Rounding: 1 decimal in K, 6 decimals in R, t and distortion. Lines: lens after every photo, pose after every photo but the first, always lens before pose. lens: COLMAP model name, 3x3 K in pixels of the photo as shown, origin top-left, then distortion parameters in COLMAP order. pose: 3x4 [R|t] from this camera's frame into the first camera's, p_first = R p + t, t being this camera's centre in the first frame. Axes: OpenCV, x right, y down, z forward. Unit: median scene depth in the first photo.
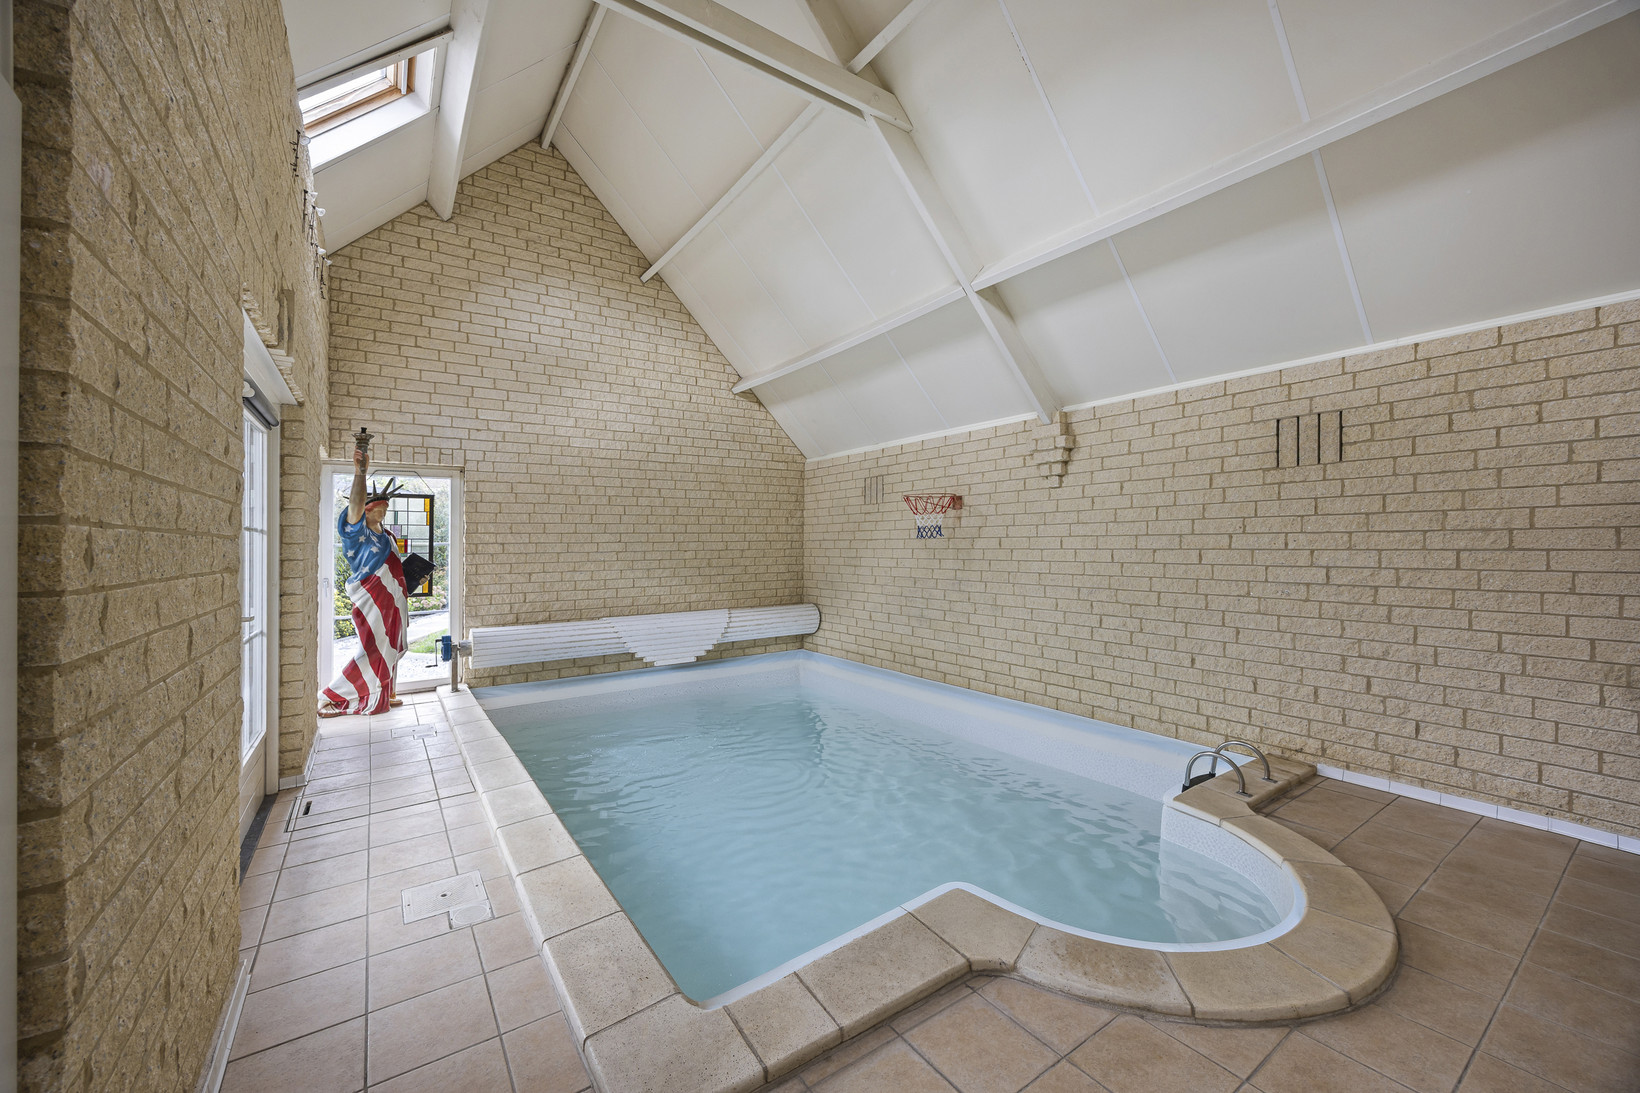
lens RADIAL K [[639.2, 0, 821.8], [0, 639.2, 536.4], [0, 0, 1]] dist [-0.002330, -0.000146]
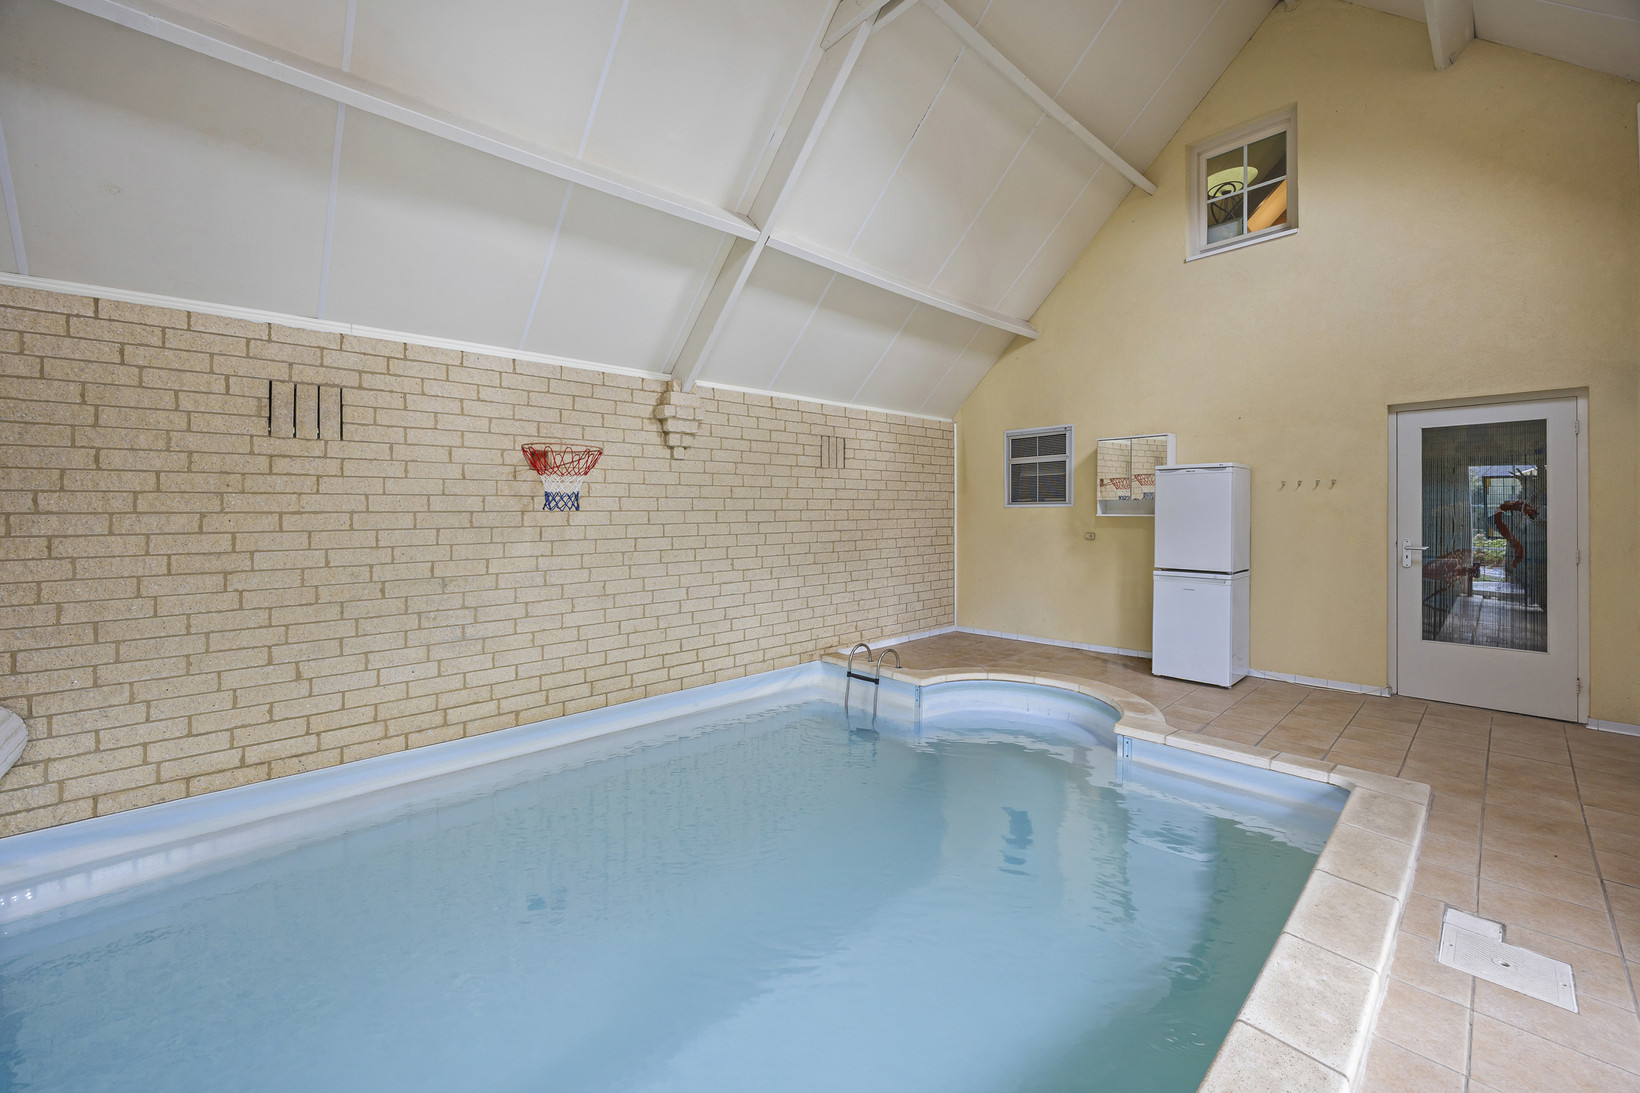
lens RADIAL K [[639.2, 0, 842.8], [0, 639.2, 524.3], [0, 0, 1]] dist [-0.002330, -0.000146]
pose [[-0.153370, -0.005054, 0.988156, -0.645908], [0.001224, 0.999985, 0.005305, 0.016925], [-0.988168, 0.002024, -0.153362, 0.942103]]
